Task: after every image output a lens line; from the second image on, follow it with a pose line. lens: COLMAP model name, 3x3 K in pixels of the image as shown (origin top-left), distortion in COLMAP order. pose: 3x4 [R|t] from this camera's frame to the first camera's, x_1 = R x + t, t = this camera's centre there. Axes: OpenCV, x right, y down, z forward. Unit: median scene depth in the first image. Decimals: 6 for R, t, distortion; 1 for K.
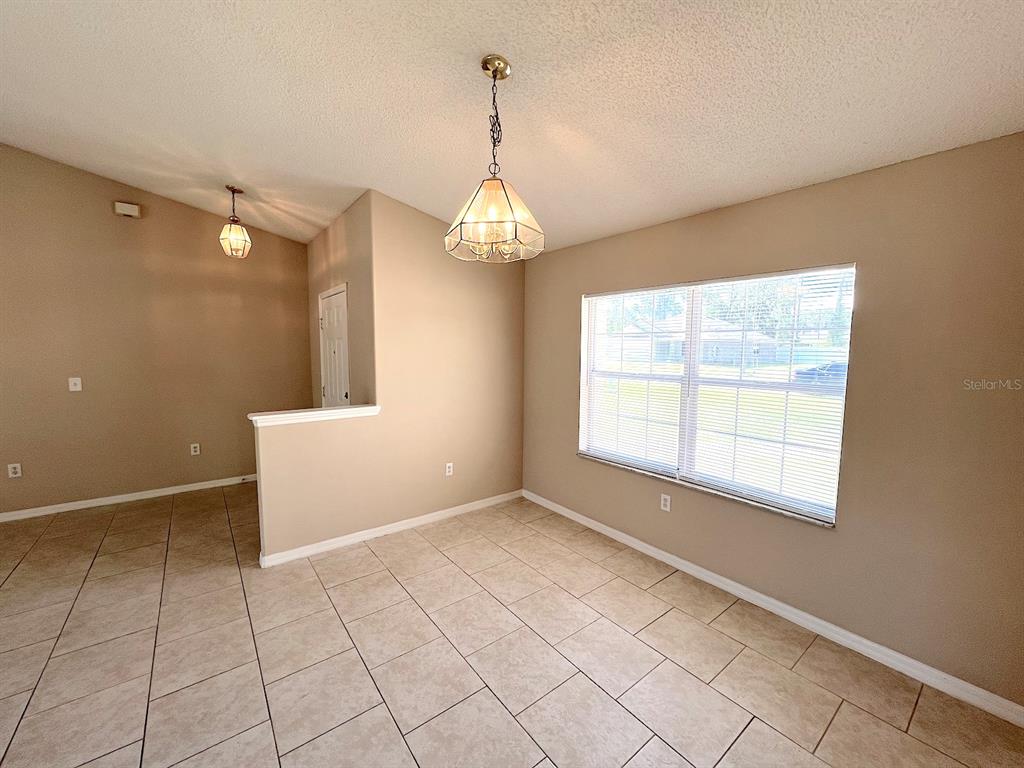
lens RADIAL K [[410.4, 0, 509.9], [0, 410.4, 383.4], [0, 0, 1]] dist [-0.001399, -0.000348]
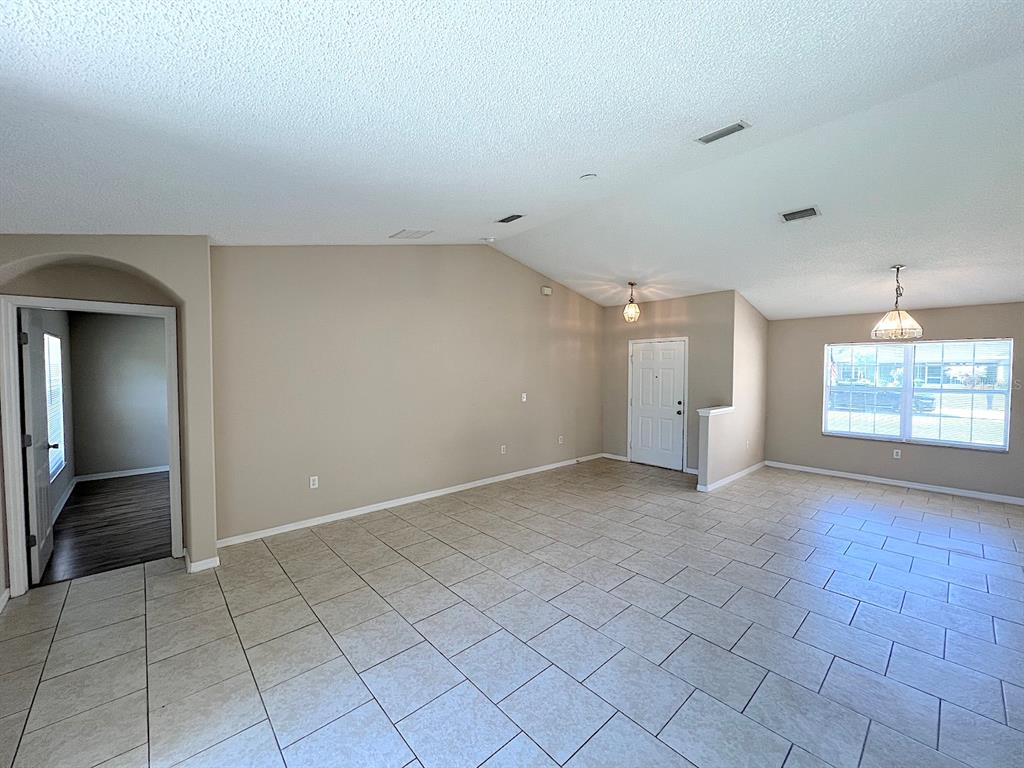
lens RADIAL K [[410.4, 0, 509.9], [0, 410.4, 383.4], [0, 0, 1]] dist [-0.001399, -0.000348]
pose [[0.997058, -0.008763, 0.076146, -1.399677], [0.013176, 0.998250, -0.057647, 0.044555], [-0.075508, 0.058481, 0.995429, -0.703291]]
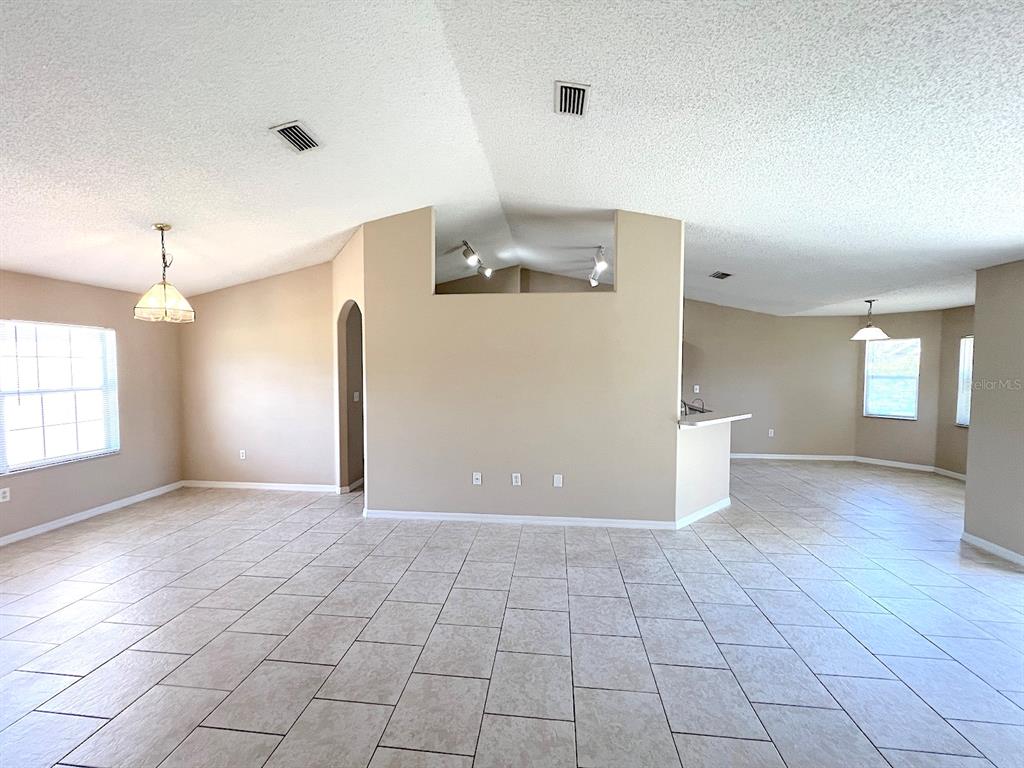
lens RADIAL K [[410.4, 0, 509.9], [0, 410.4, 383.4], [0, 0, 1]] dist [-0.001399, -0.000348]
pose [[-0.721717, -0.037086, 0.691194, -1.364644], [0.058481, 0.991726, 0.114274, -0.077934], [-0.689714, 0.122895, -0.713577, 0.697317]]
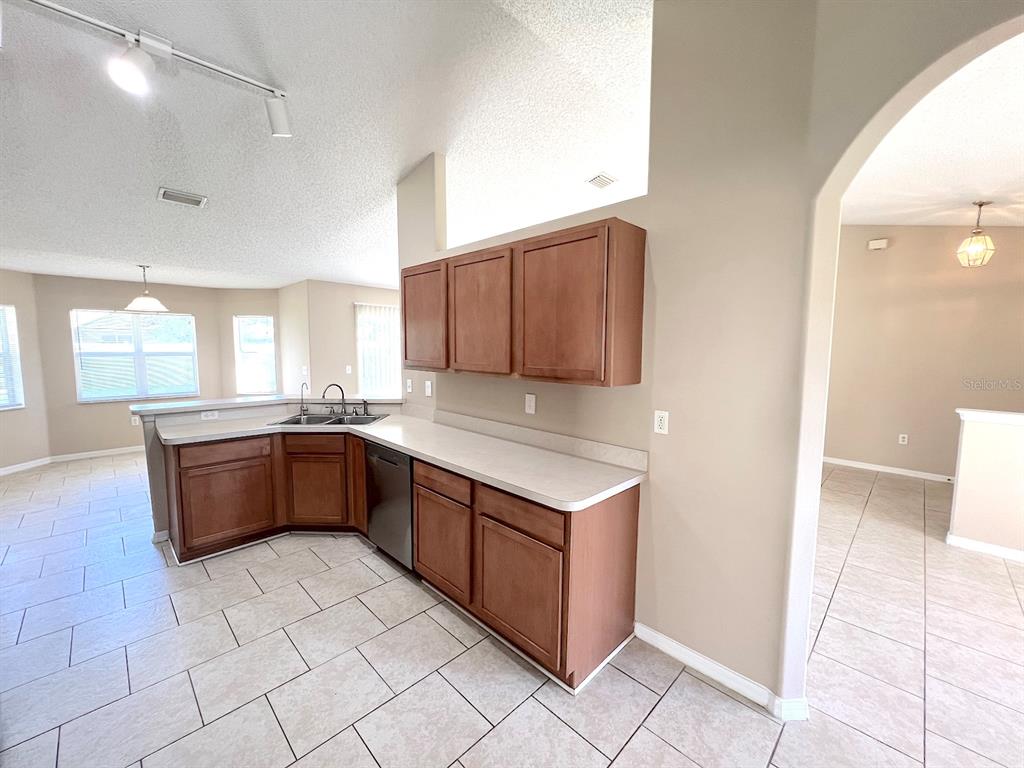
lens RADIAL K [[411.2, 0, 510.3], [0, 411.2, 383.5], [0, 0, 1]] dist [-0.000956, -0.000224]
pose [[0.125841, 0.084454, -0.988449, 0.284450], [-0.097731, 0.992578, 0.072365, 0.038388], [0.987225, 0.087496, 0.133161, -0.331873]]
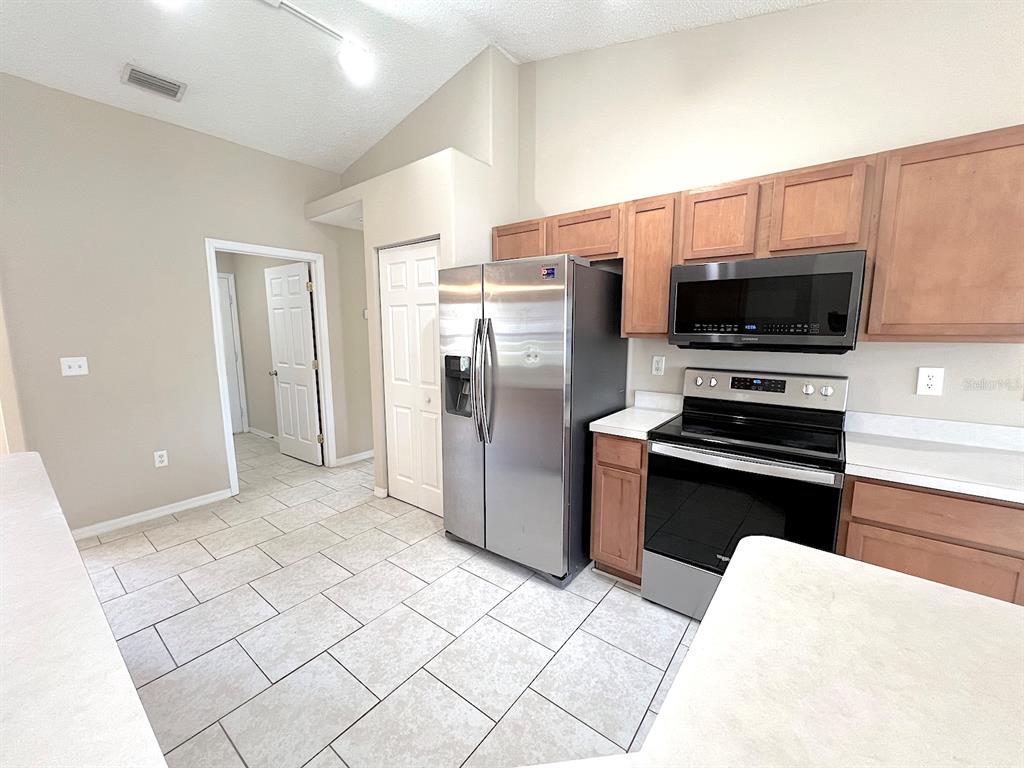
lens RADIAL K [[411.2, 0, 510.3], [0, 411.2, 383.5], [0, 0, 1]] dist [-0.000956, -0.000224]
pose [[-0.247336, -0.141048, 0.958609, -0.826241], [0.090871, 0.981611, 0.167879, 0.094781], [-0.964659, 0.128632, -0.229970, -0.654710]]
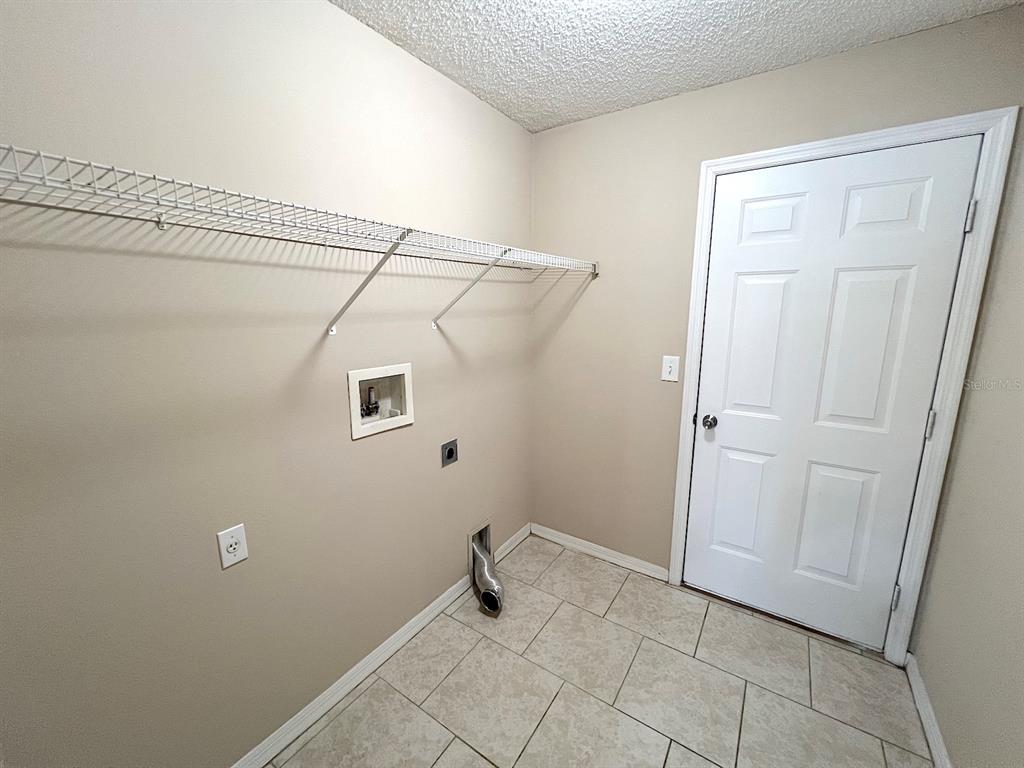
lens RADIAL K [[410.5, 0, 512.0], [0, 410.5, 384.0], [0, 0, 1]] dist [-0.001727, -0.000430]
pose [[0.949396, -0.068629, 0.306492, 0.426912], [0.037763, 0.993699, 0.105531, 0.052326], [-0.311804, -0.088616, 0.946005, -0.283712]]
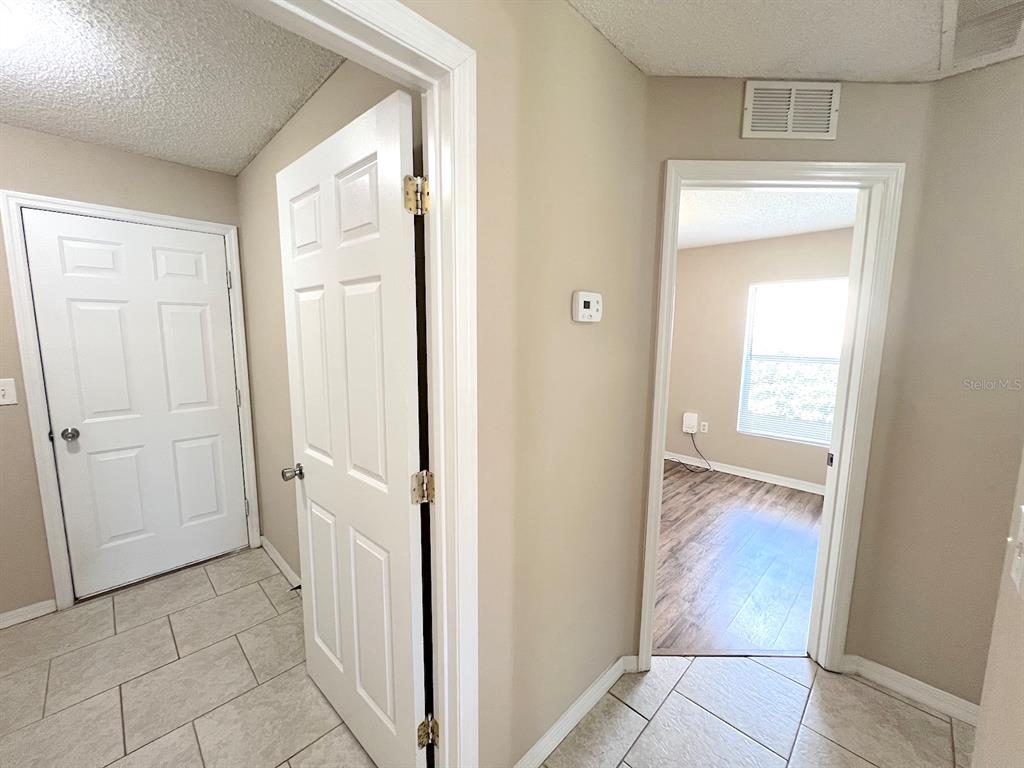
lens RADIAL K [[410.4, 0, 509.9], [0, 410.4, 383.4], [0, 0, 1]] dist [-0.001399, -0.000348]
pose [[-0.131494, -0.133476, 0.982290, 0.173290], [0.082612, 0.985972, 0.145035, 0.066446], [-0.987869, 0.100220, -0.118623, -0.422577]]
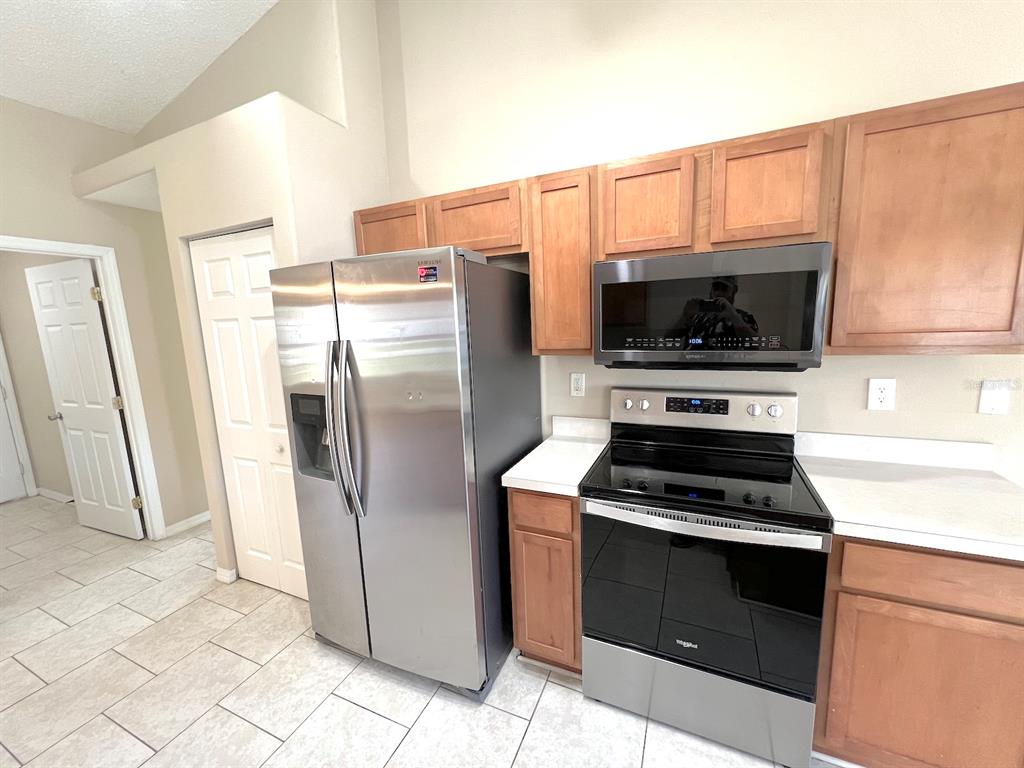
lens RADIAL K [[411.2, 0, 510.3], [0, 411.2, 383.5], [0, 0, 1]] dist [-0.000956, -0.000224]
pose [[-0.467707, -0.124902, 0.875014, -0.651132], [0.118445, 0.972180, 0.202082, 0.075130], [-0.875911, 0.198156, -0.439901, -0.738016]]
